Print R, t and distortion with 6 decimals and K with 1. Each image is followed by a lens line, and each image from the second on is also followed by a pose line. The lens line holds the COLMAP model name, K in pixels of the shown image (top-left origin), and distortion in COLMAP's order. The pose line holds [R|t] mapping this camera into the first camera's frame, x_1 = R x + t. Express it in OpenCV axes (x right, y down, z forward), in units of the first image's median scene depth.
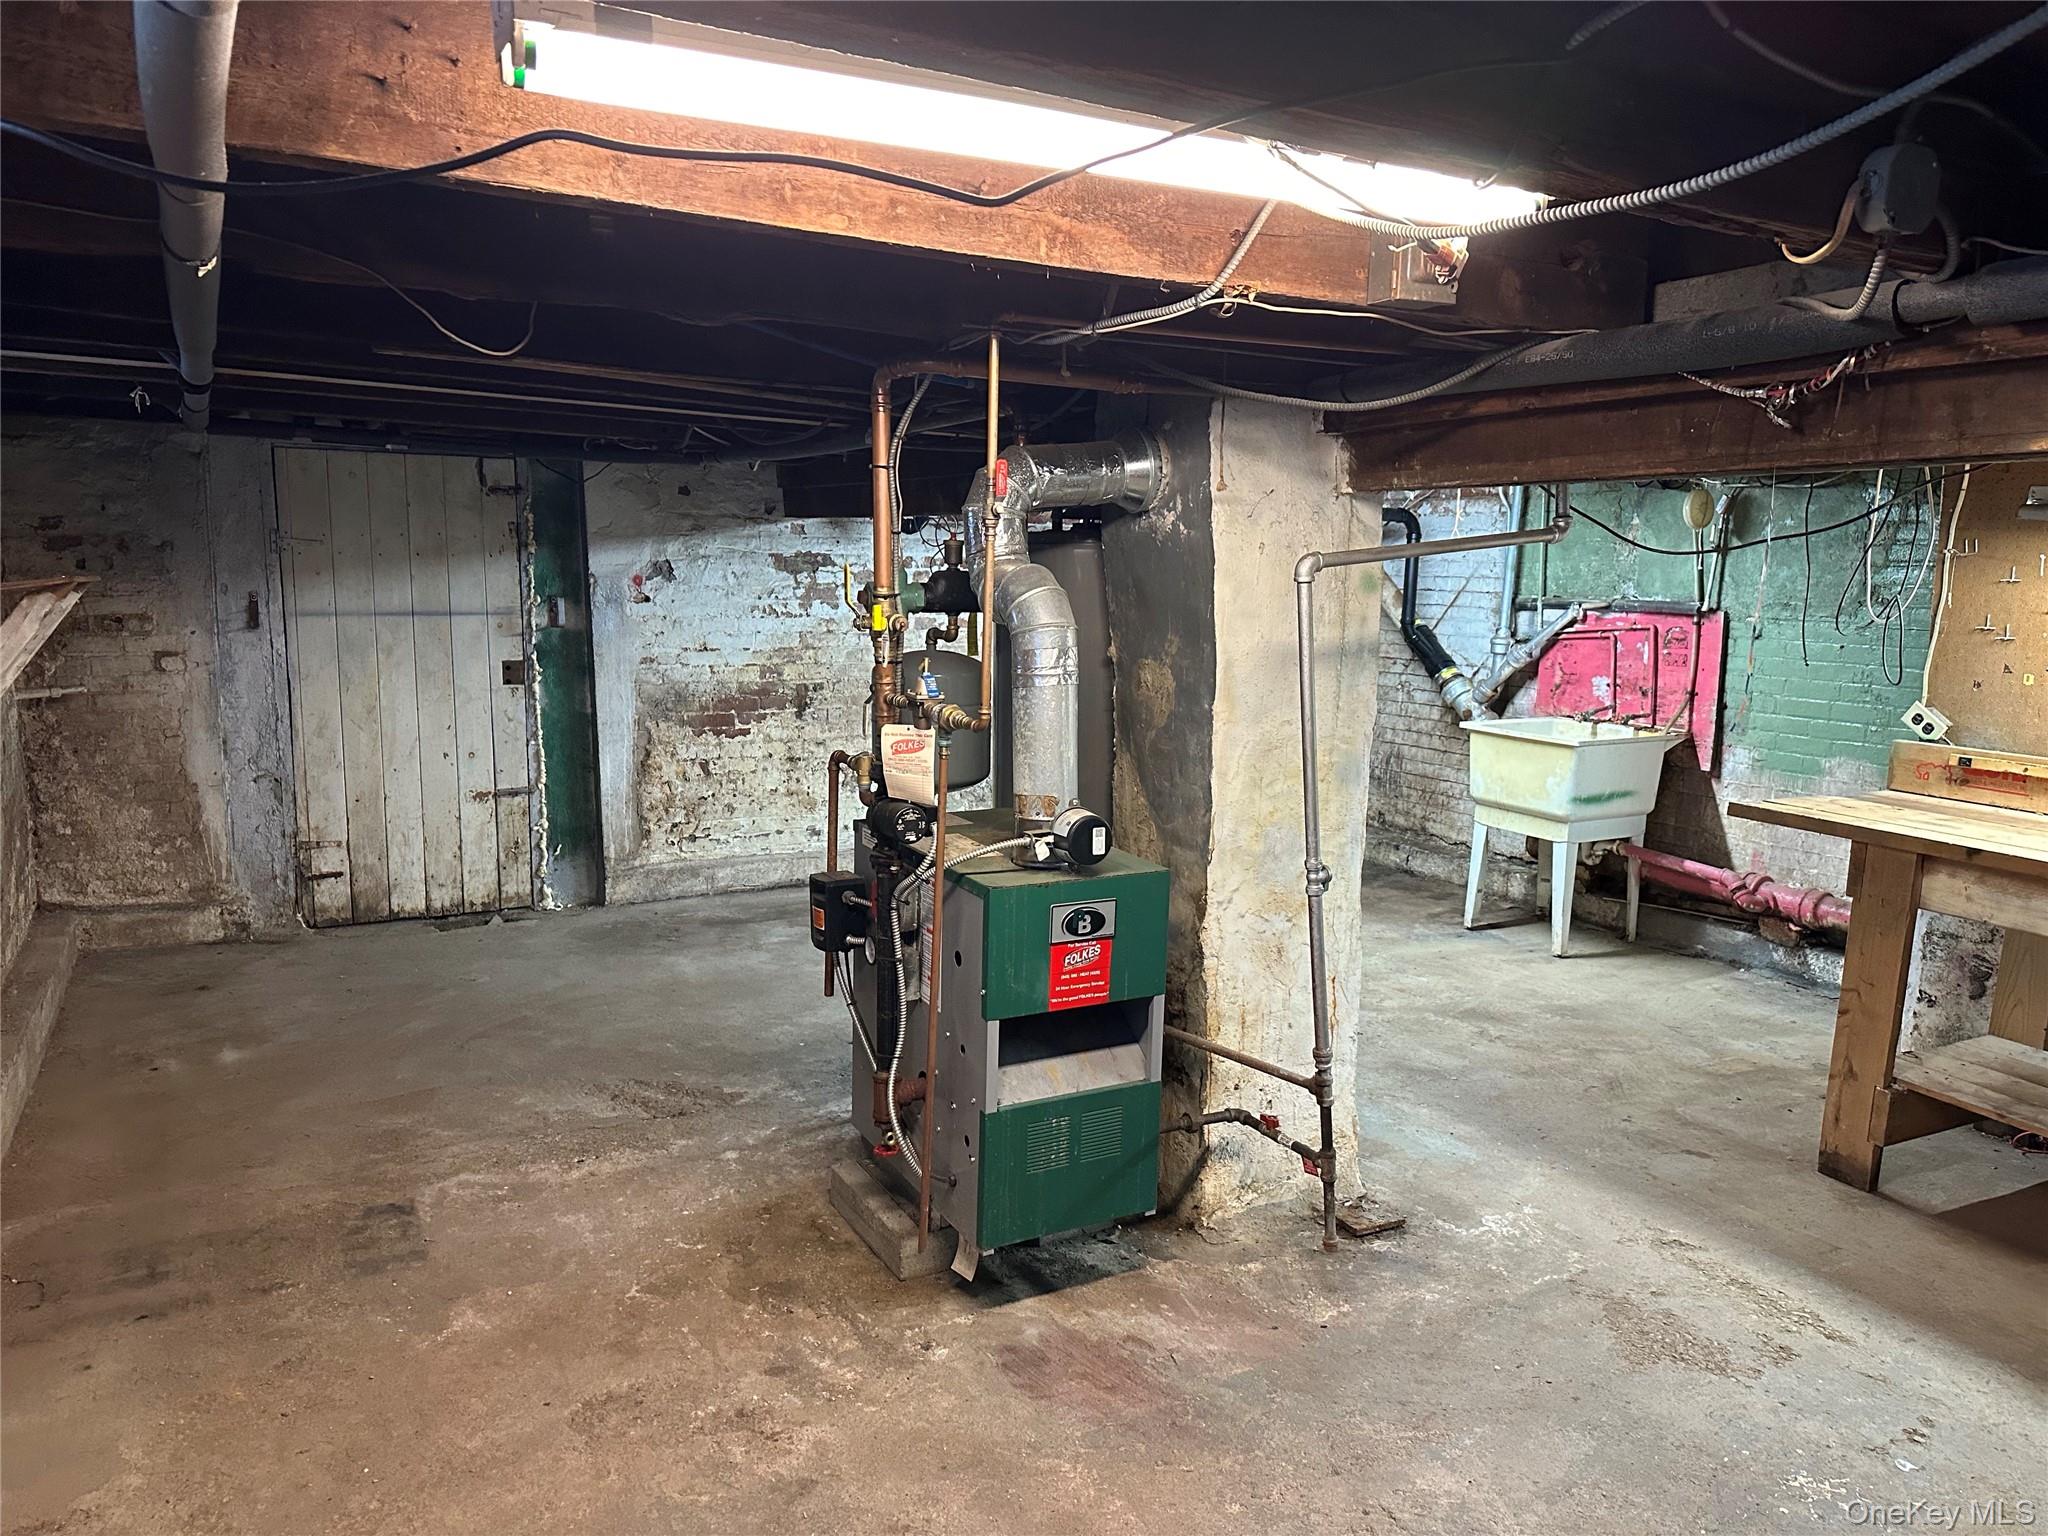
lens RADIAL K [[1447.6, 0, 1017.0], [0, 1447.6, 773.4], [0, 0, 1]] dist [0.032996, -0.009158]
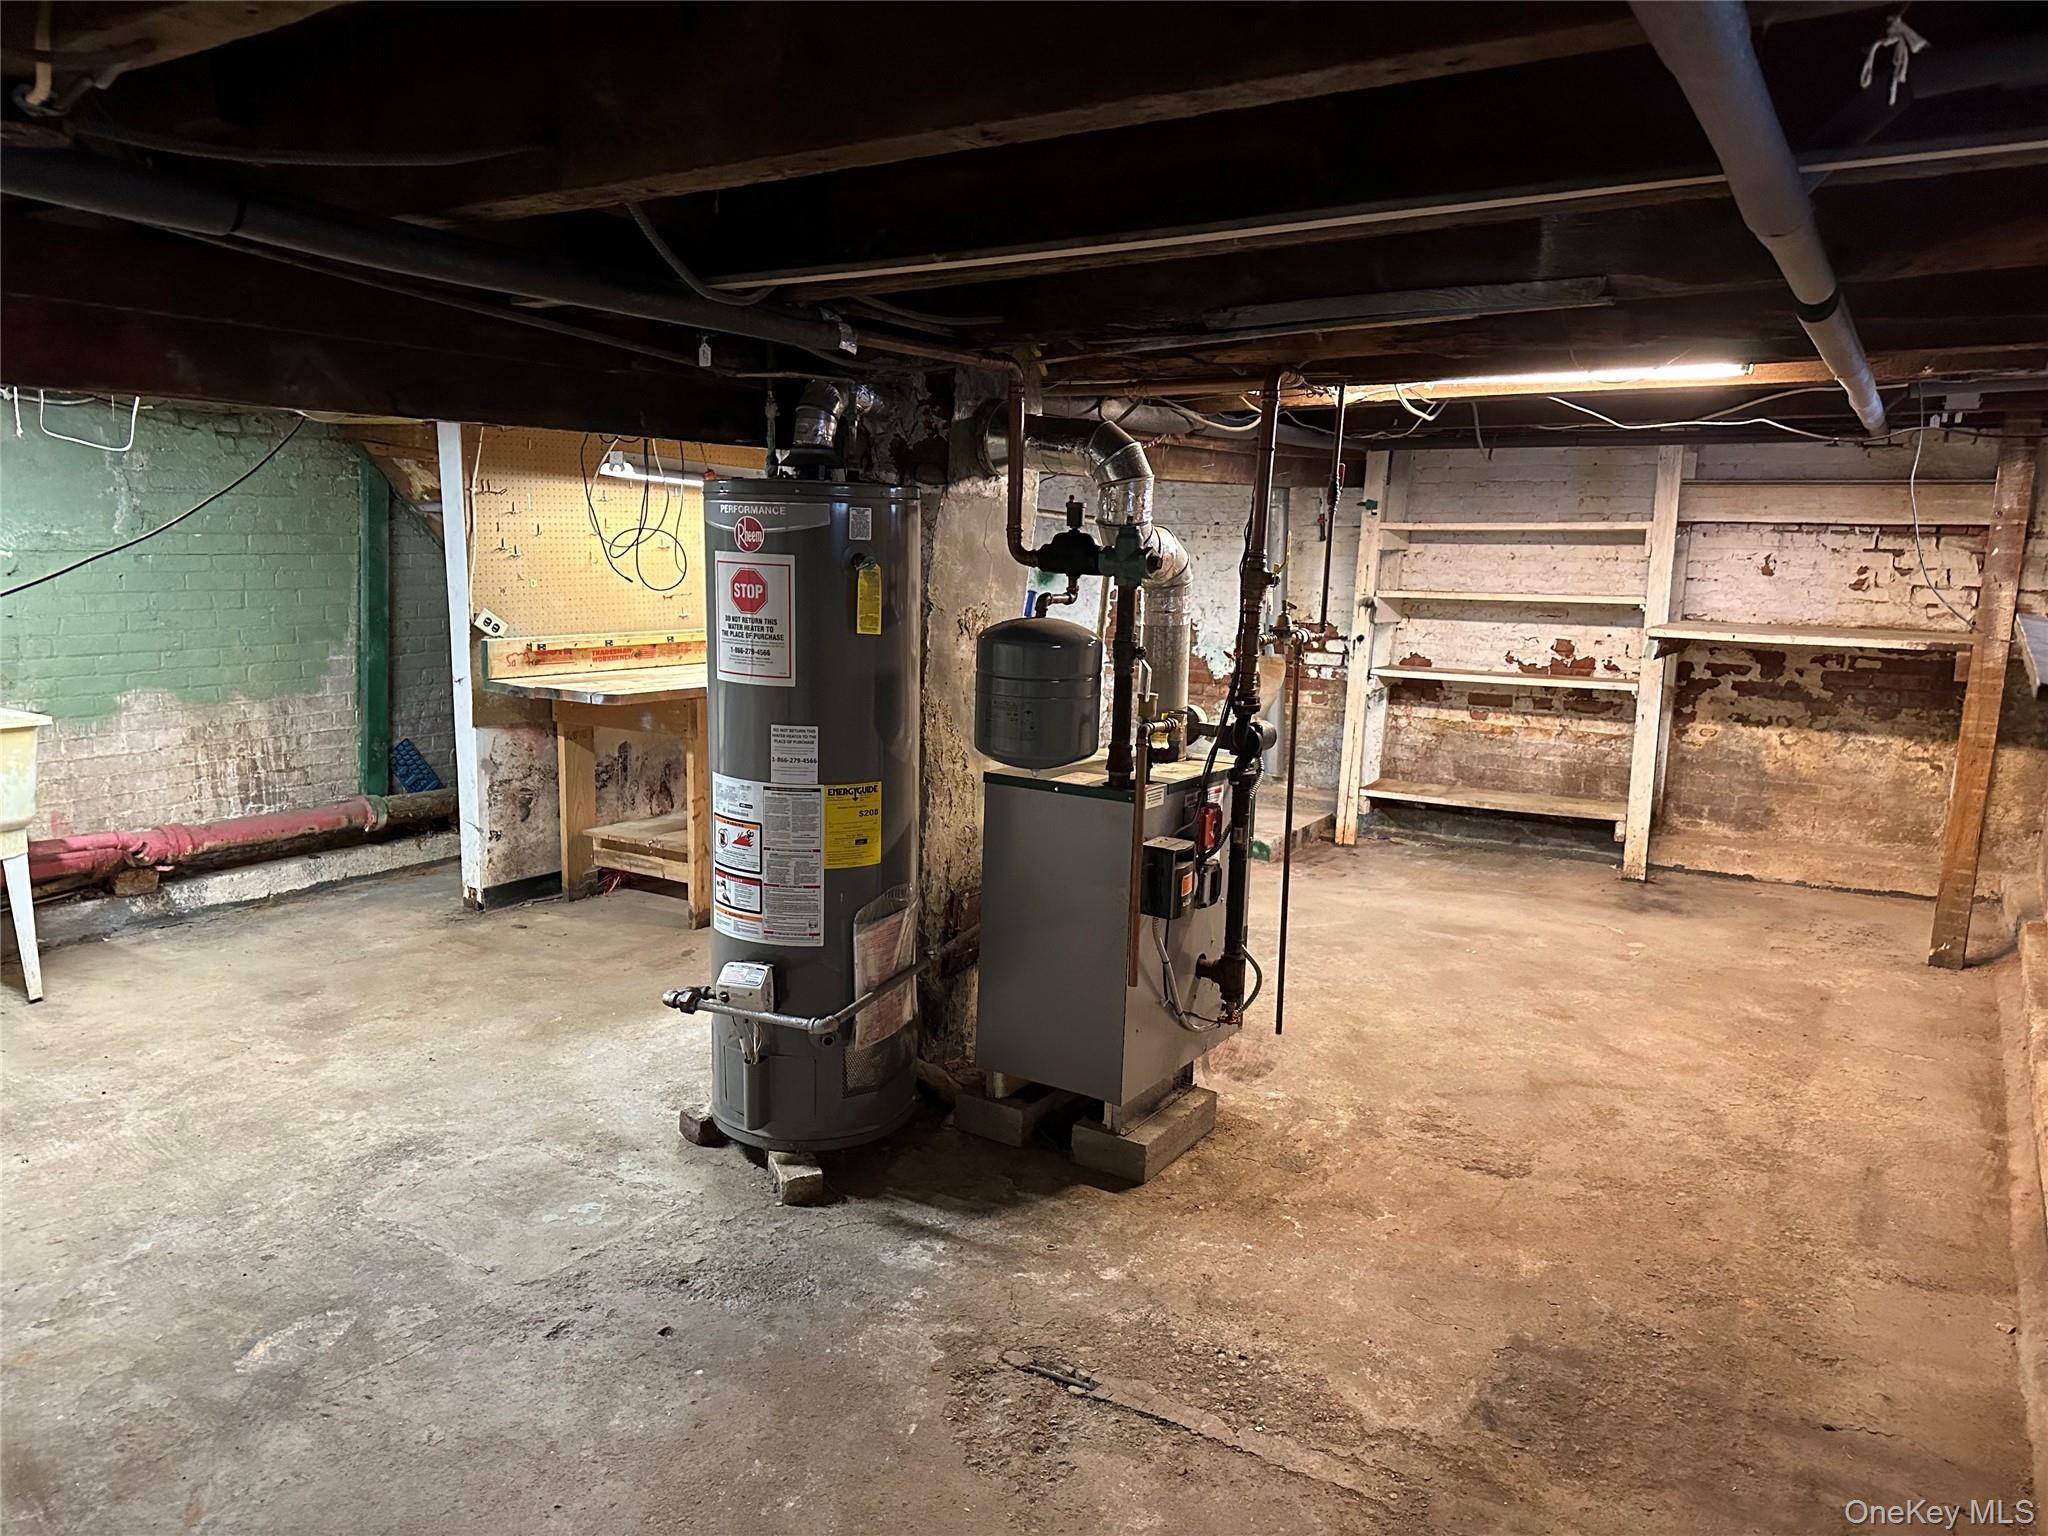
lens RADIAL K [[1447.6, 0, 1017.4], [0, 1447.6, 772.4], [0, 0, 1]] dist [0.032996, -0.009158]
pose [[-0.494375, -0.176756, 0.851088, -0.658696], [0.096459, 0.961905, 0.255802, -0.175193], [-0.863880, 0.208557, -0.458492, 1.107832]]
